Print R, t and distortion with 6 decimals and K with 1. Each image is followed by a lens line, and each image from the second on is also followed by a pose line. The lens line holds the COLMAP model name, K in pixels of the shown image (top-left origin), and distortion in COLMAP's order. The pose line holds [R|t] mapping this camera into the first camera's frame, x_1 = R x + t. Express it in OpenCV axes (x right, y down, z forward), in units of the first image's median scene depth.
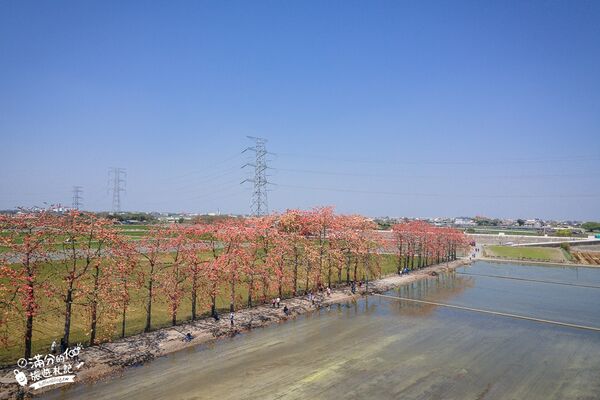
lens RADIAL K [[436.3, 0, 300.7], [0, 436.3, 202.1], [0, 0, 1]] dist [0.035720, 0.014367]
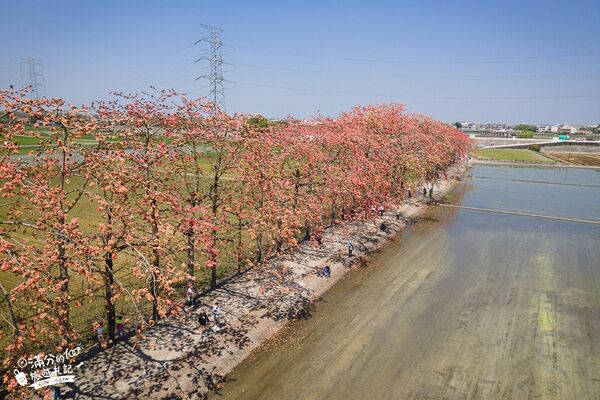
lens RADIAL K [[436.3, 0, 299.5], [0, 436.3, 198.9], [0, 0, 1]] dist [0.035720, 0.014367]
pose [[0.988547, -0.022129, 0.149284, -0.398743], [-0.010003, 0.977408, 0.211124, 0.020144], [-0.150583, -0.210199, 0.965992, 0.278360]]
